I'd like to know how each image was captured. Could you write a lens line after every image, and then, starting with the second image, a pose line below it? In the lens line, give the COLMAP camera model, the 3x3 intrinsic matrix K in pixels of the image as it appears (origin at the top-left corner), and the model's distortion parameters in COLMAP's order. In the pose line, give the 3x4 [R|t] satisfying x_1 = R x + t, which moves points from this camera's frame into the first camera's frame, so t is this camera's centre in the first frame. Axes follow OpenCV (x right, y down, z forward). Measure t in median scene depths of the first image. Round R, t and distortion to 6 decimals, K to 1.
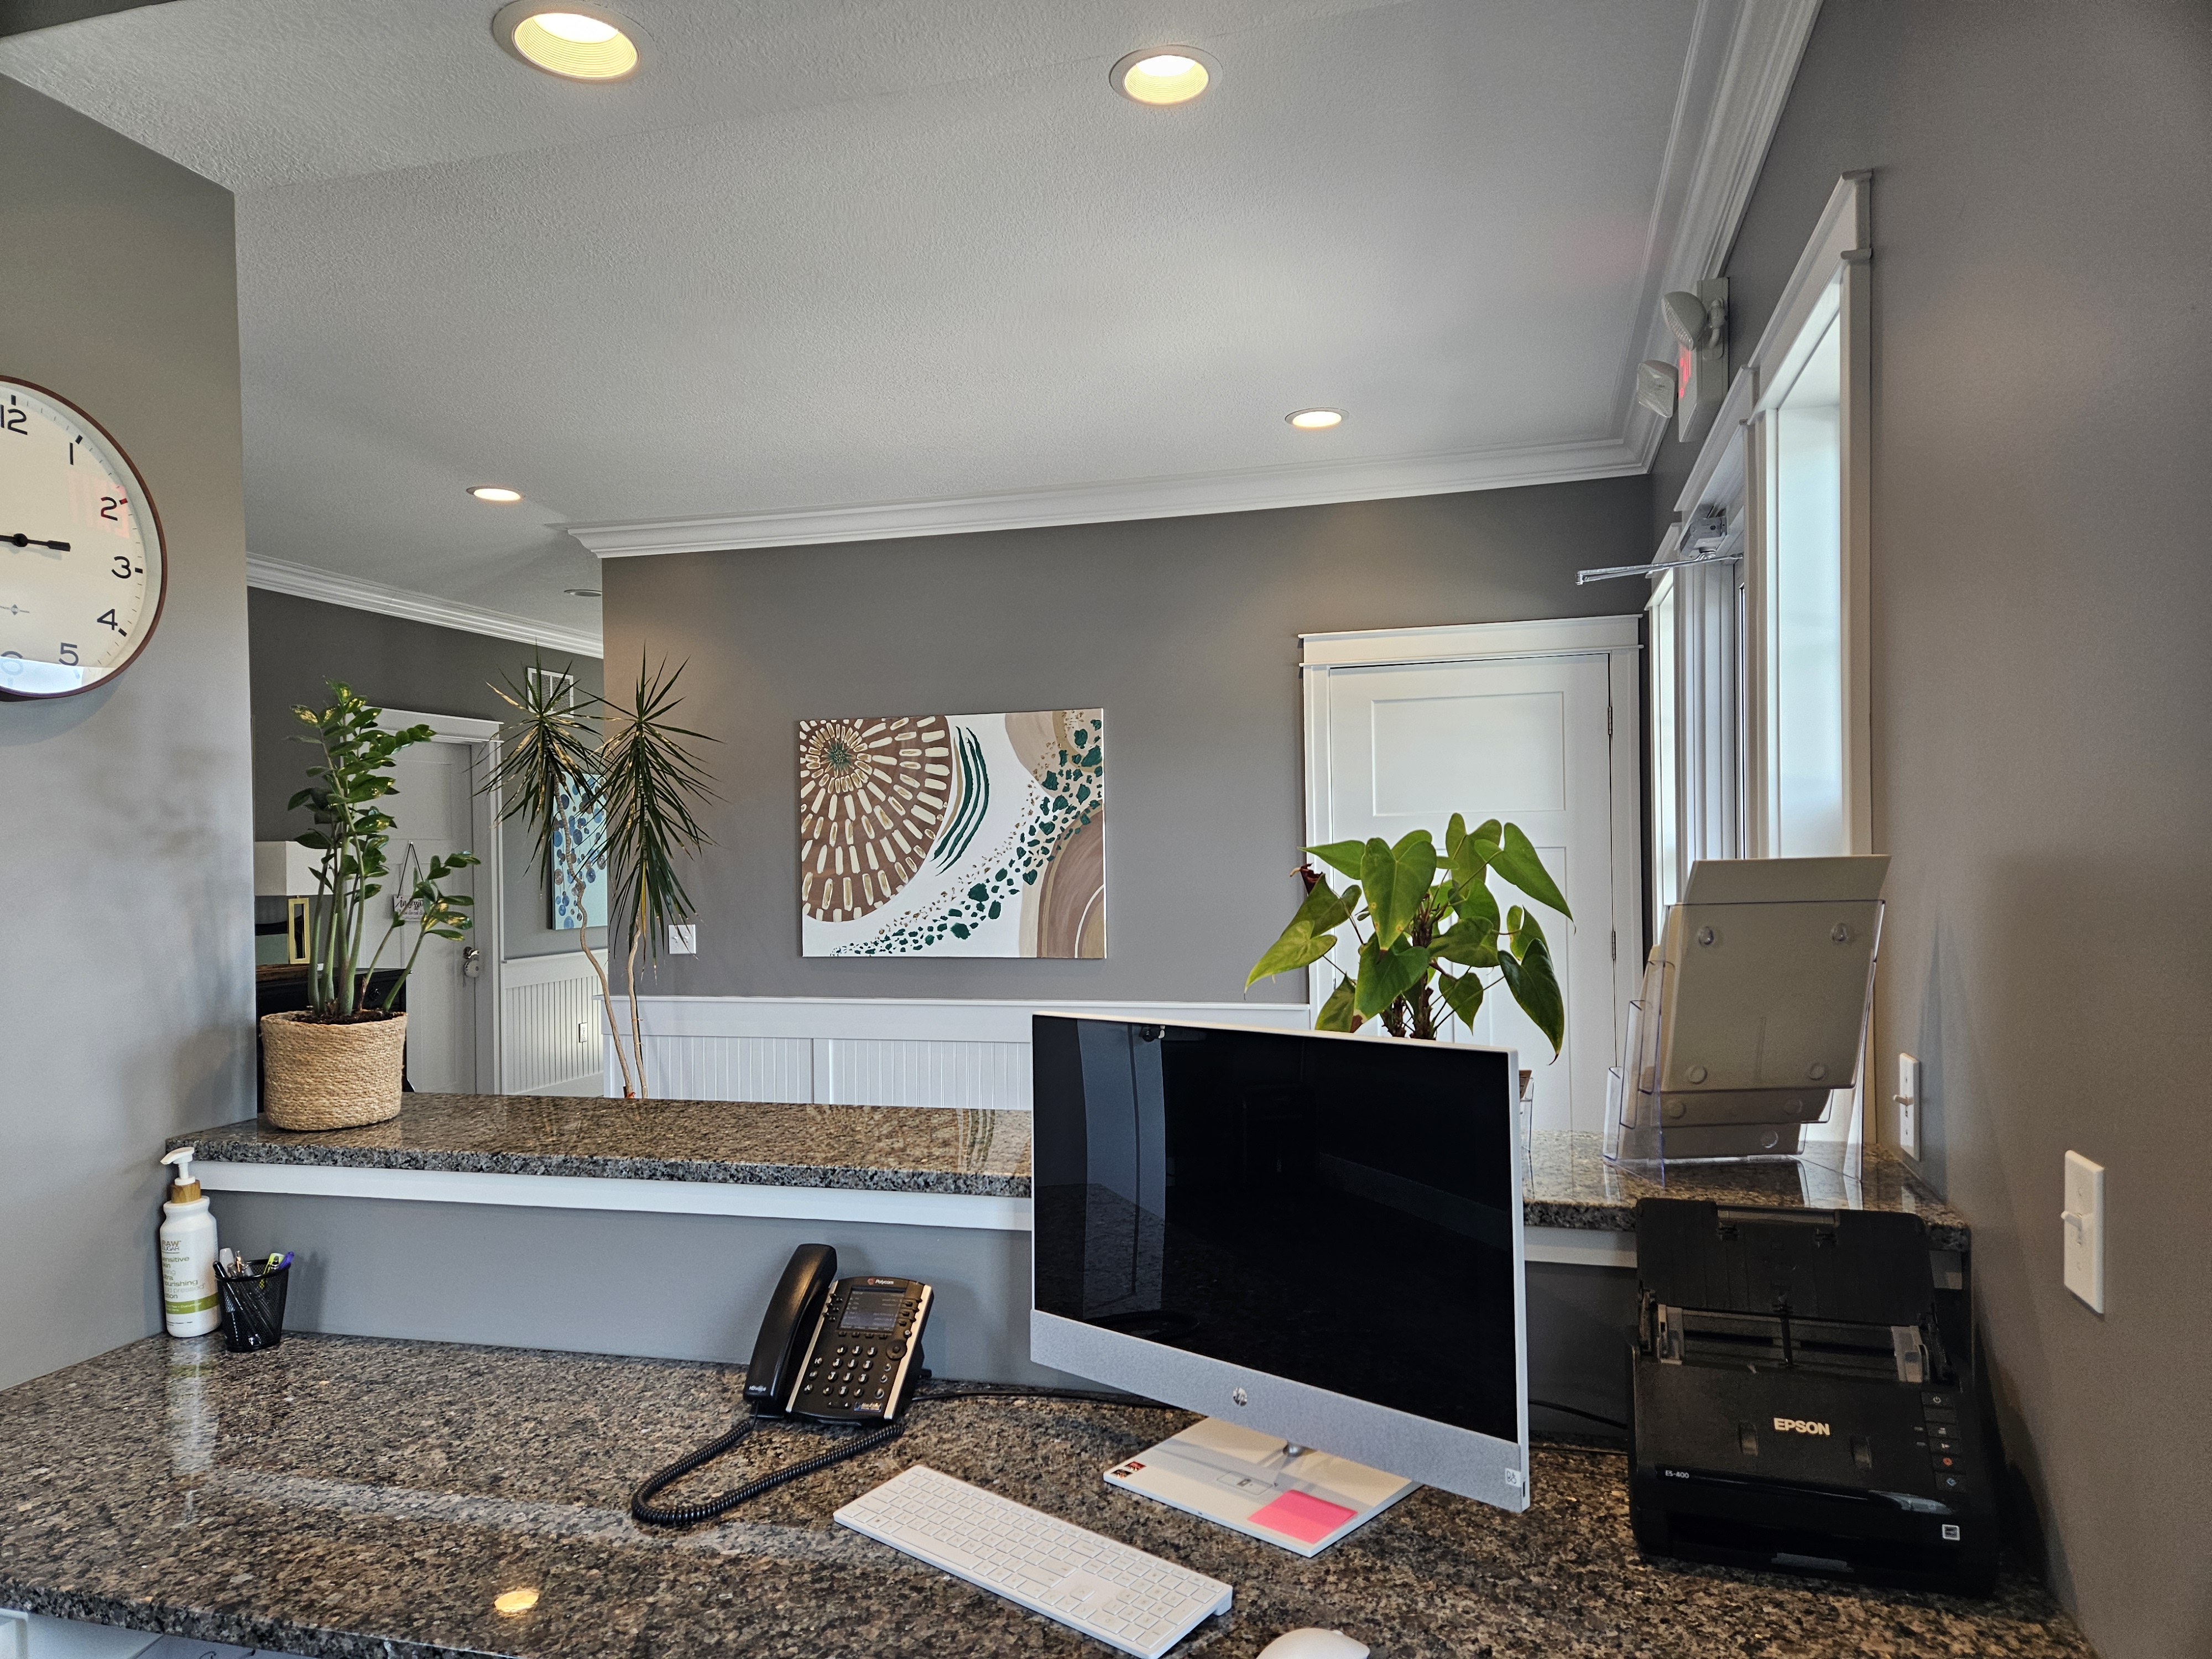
lens RADIAL K [[1470.4, 0, 1108.8], [0, 1470.4, 835.5], [0, 0, 1]] dist [0.095043, -0.077743]
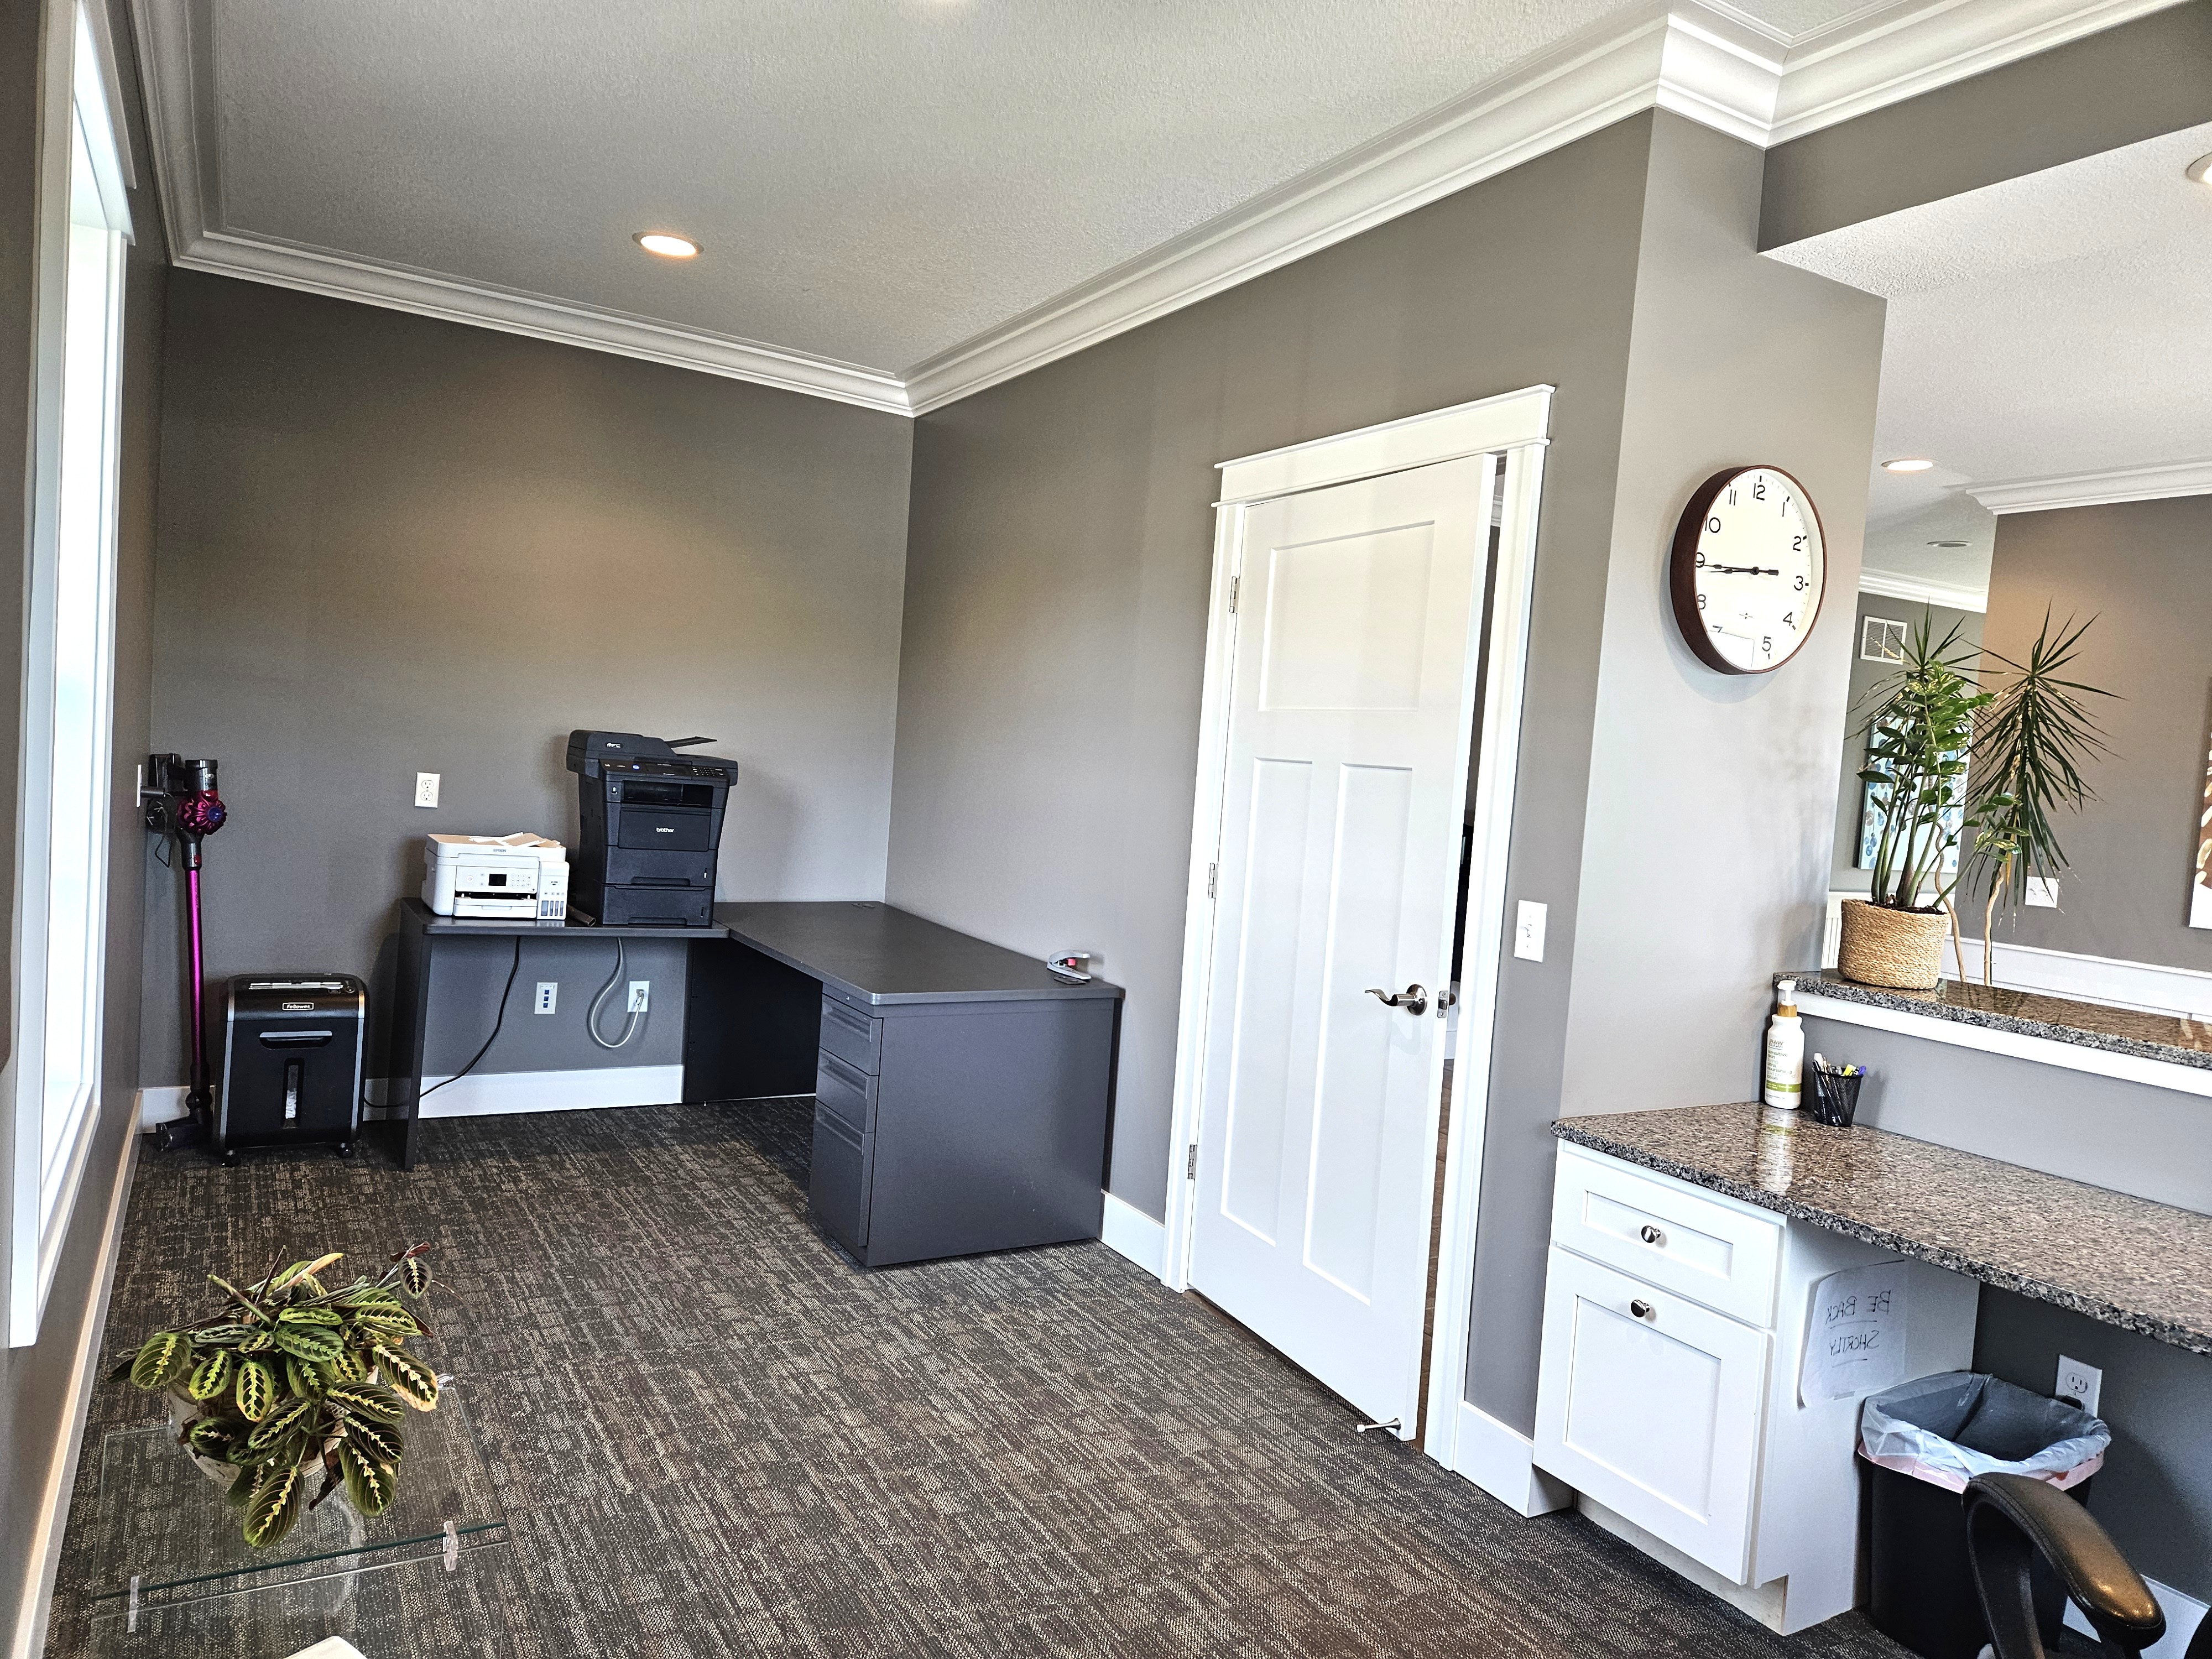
lens RADIAL K [[1470.4, 0, 1108.8], [0, 1470.4, 835.5], [0, 0, 1]] dist [0.095043, -0.077743]
pose [[0.713291, 0.104071, -0.693098, -0.091034], [-0.073857, 0.994569, 0.073330, 0.009447], [0.696965, -0.001116, 0.717104, -0.489004]]
